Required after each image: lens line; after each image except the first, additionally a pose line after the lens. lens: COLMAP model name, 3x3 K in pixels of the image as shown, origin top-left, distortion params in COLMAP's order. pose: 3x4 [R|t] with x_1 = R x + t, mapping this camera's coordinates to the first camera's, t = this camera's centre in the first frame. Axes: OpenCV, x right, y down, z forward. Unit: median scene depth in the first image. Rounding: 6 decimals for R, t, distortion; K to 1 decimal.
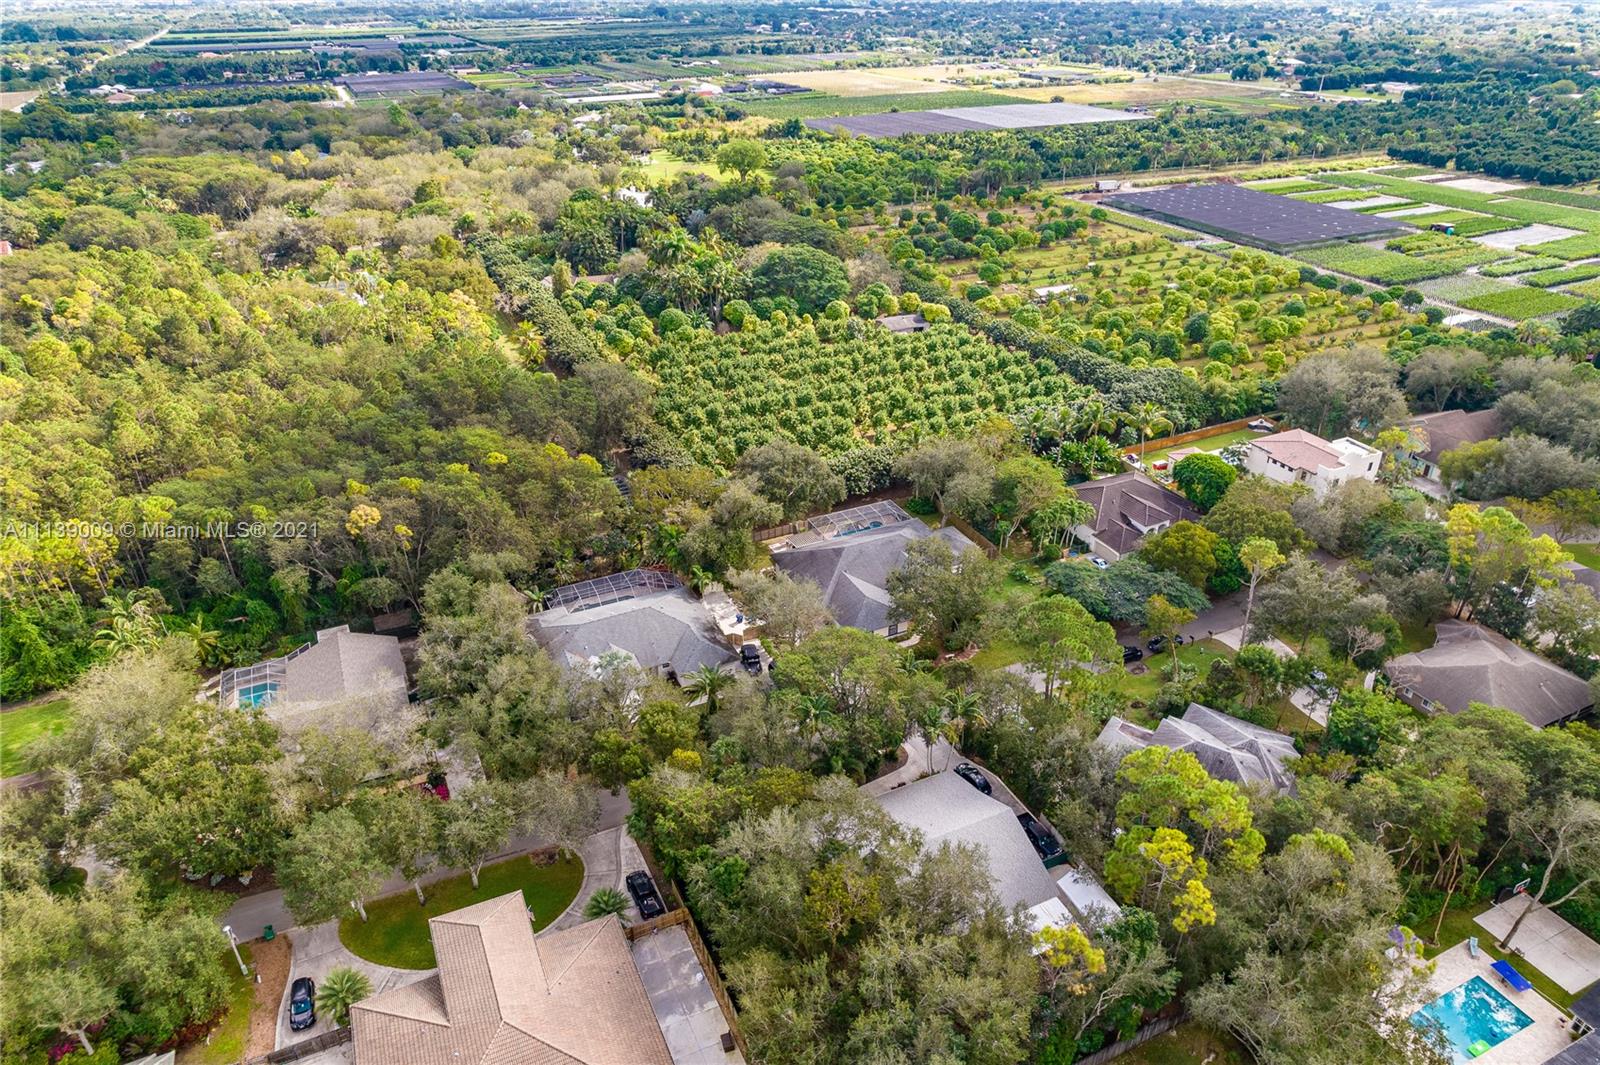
lens RADIAL K [[1027.6, 0, 807.3], [0, 1027.6, 538.0], [0, 0, 1]] dist [-0.087253, 0.085827]
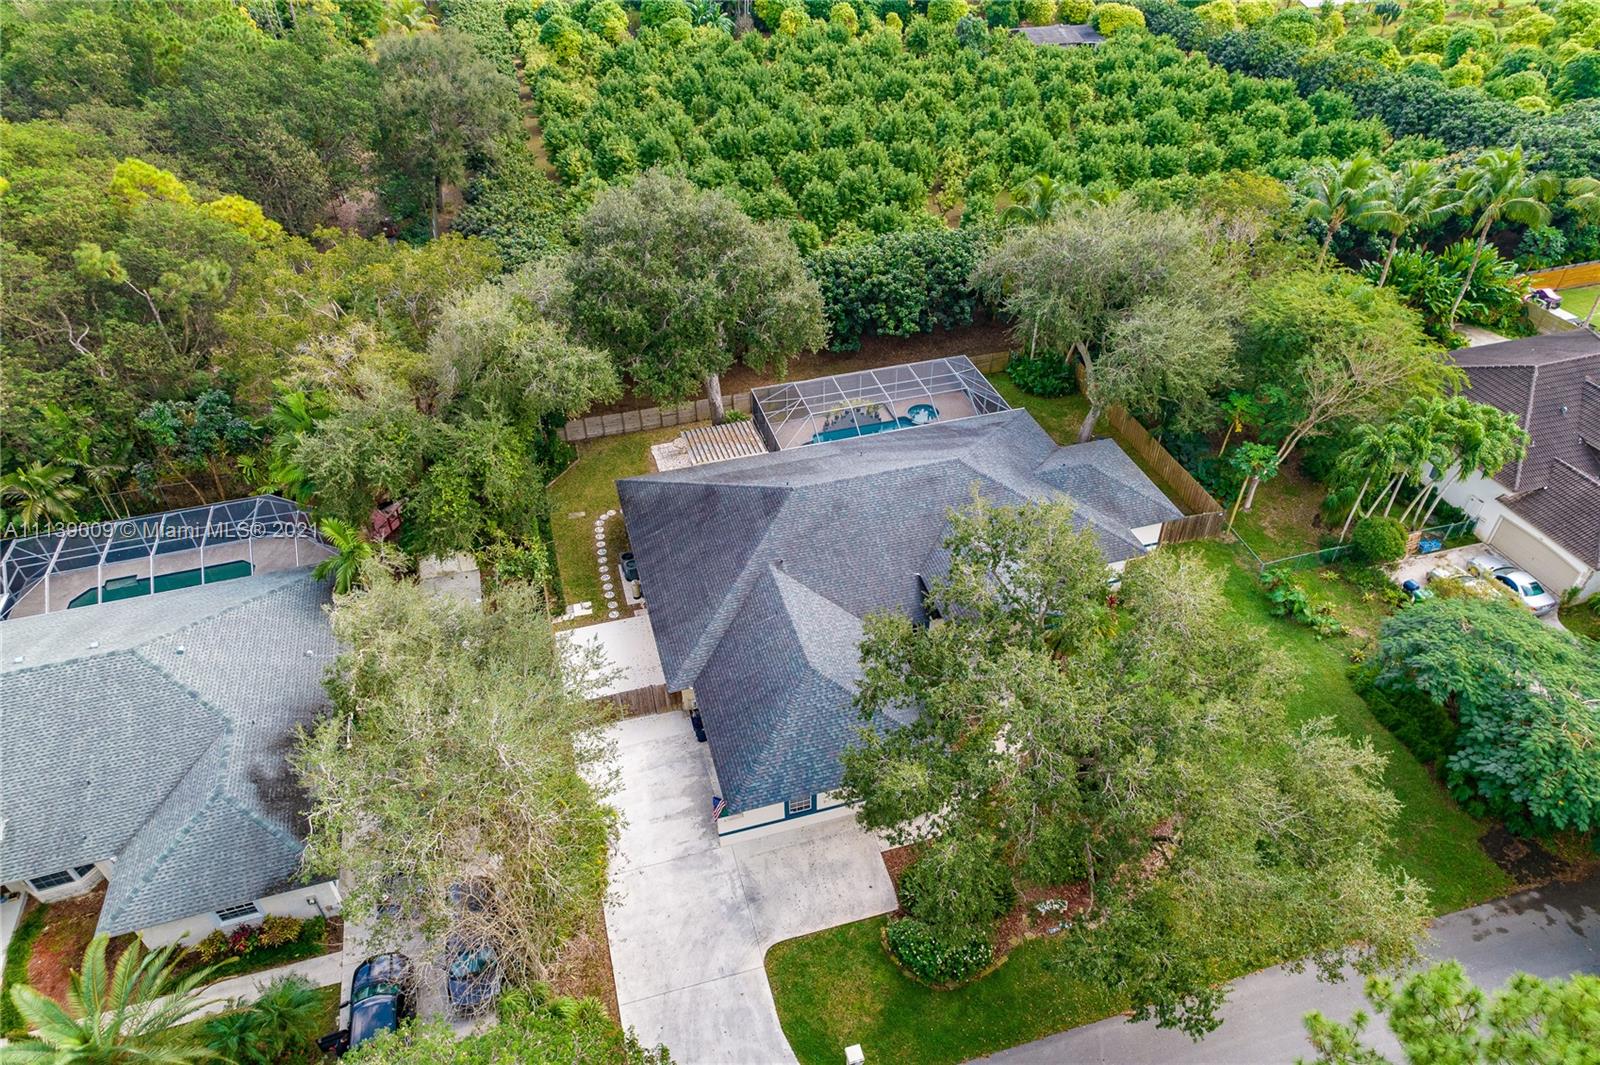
lens RADIAL K [[1027.6, 0, 807.3], [0, 1027.6, 538.0], [0, 0, 1]] dist [-0.087253, 0.085827]
pose [[0.987877, 0.097874, -0.120494, 0.059709], [-0.076069, 0.981828, 0.173861, -0.025051], [0.135320, -0.162588, 0.977371, 0.458650]]
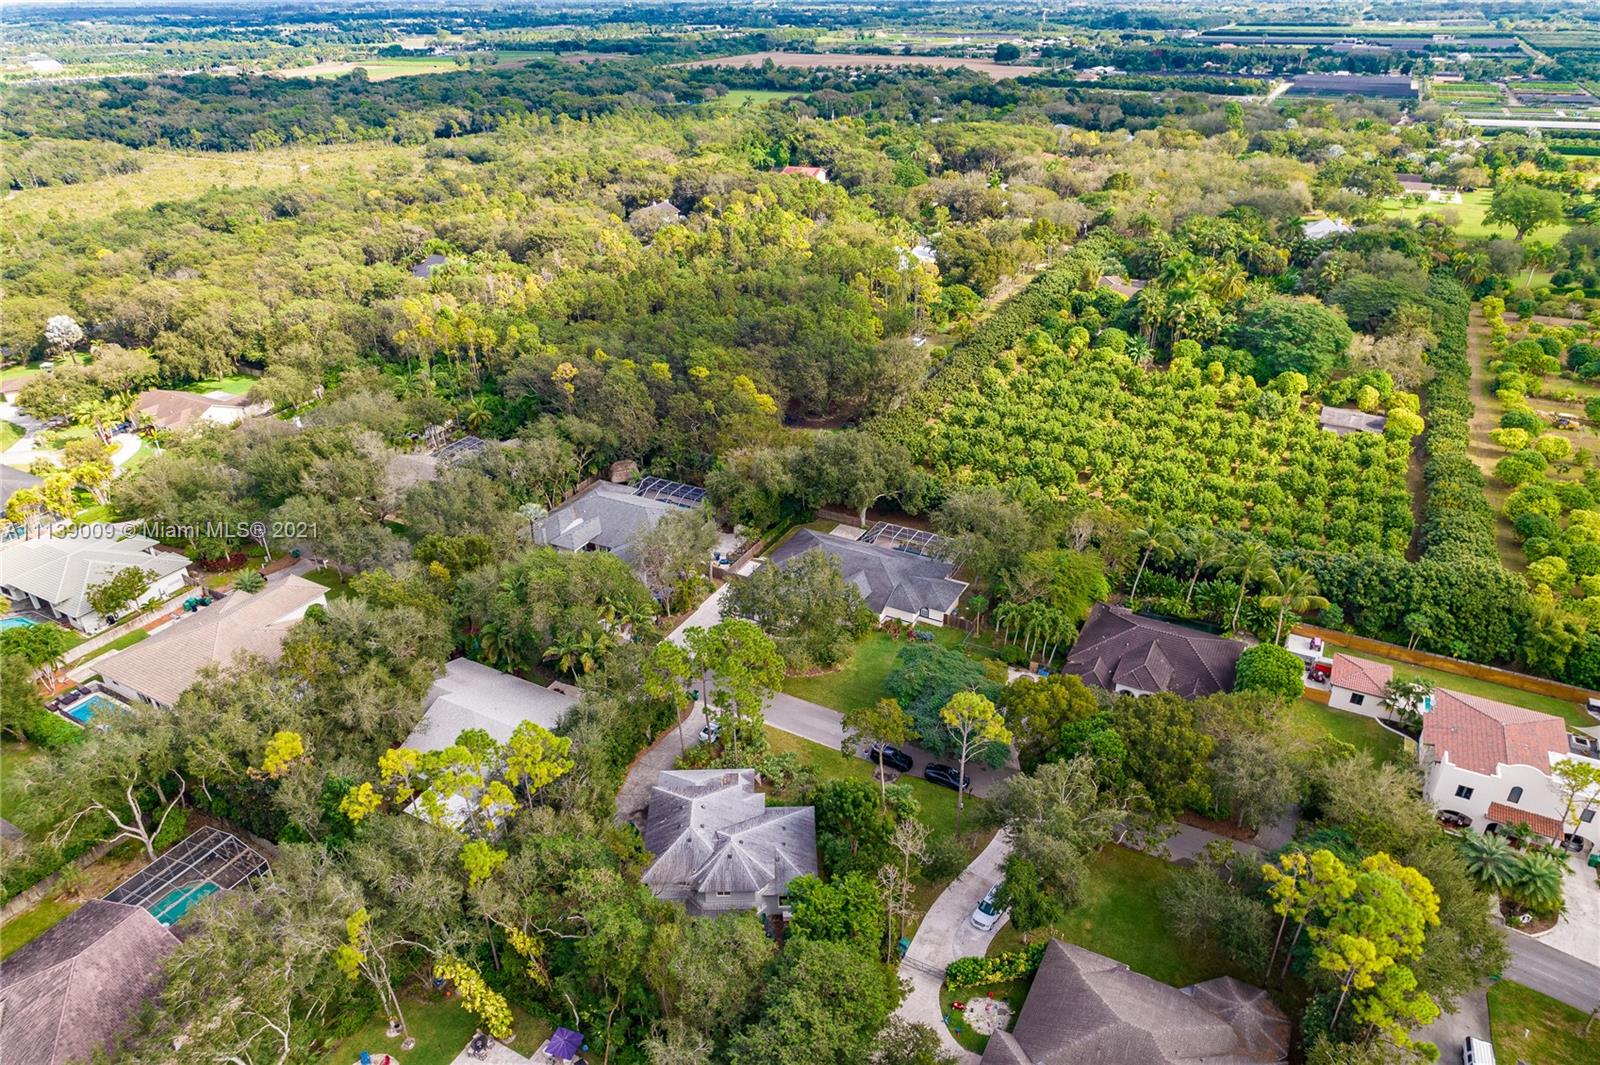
lens RADIAL K [[1027.6, 0, 807.3], [0, 1027.6, 538.0], [0, 0, 1]] dist [-0.087253, 0.085827]
pose [[0.593448, 0.393482, -0.702134, 0.528515], [-0.389974, 0.903689, 0.176826, -0.120388], [0.704088, 0.168877, 0.689739, 0.191719]]
